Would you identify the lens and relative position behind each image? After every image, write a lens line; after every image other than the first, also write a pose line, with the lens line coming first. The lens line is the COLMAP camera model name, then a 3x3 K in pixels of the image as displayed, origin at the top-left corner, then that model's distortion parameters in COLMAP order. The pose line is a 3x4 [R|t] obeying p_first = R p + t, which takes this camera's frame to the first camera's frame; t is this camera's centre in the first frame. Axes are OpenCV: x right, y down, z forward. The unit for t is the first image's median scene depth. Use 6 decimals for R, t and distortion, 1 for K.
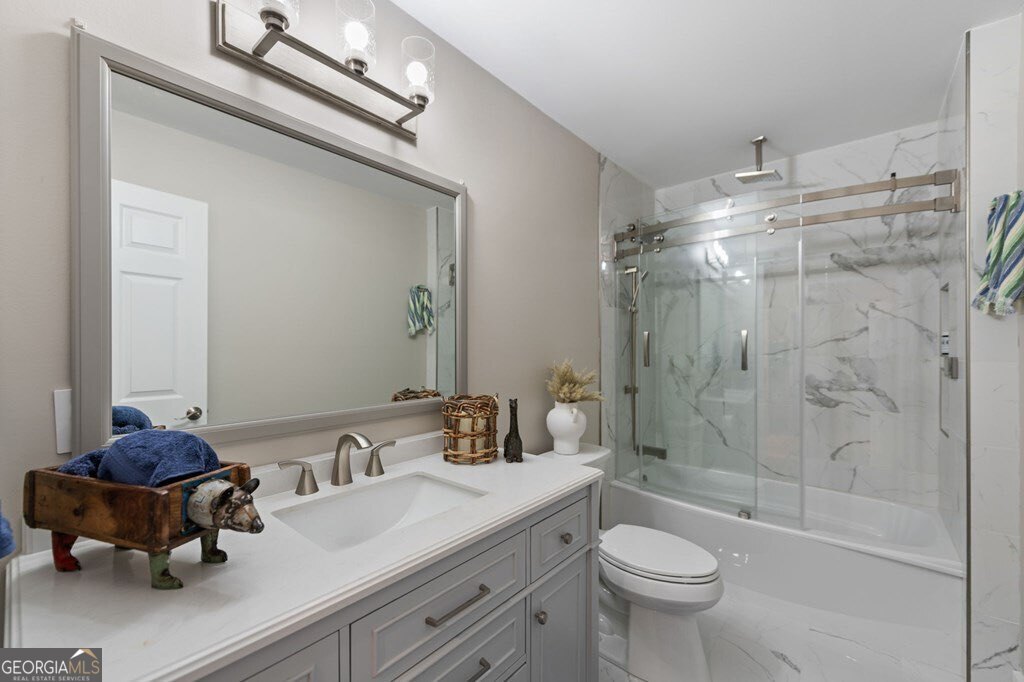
lens RADIAL K [[417.5, 0, 513.4], [0, 417.5, 344.2], [0, 0, 1]] dist [0.000262, 0.000029]
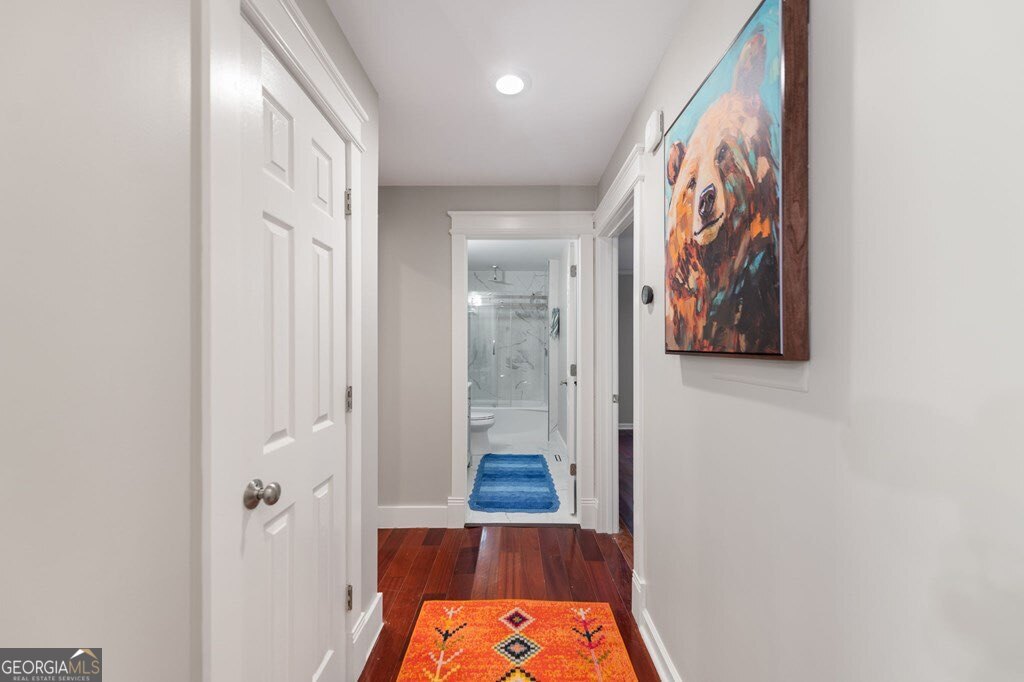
lens RADIAL K [[417.5, 0, 511.7], [0, 417.5, 344.6], [0, 0, 1]] dist [0.000262, 0.000029]
pose [[0.766163, 0.006712, 0.642612, -1.079768], [-0.003716, 0.999975, -0.006014, 0.009943], [-0.642636, 0.002219, 0.766168, -1.140205]]
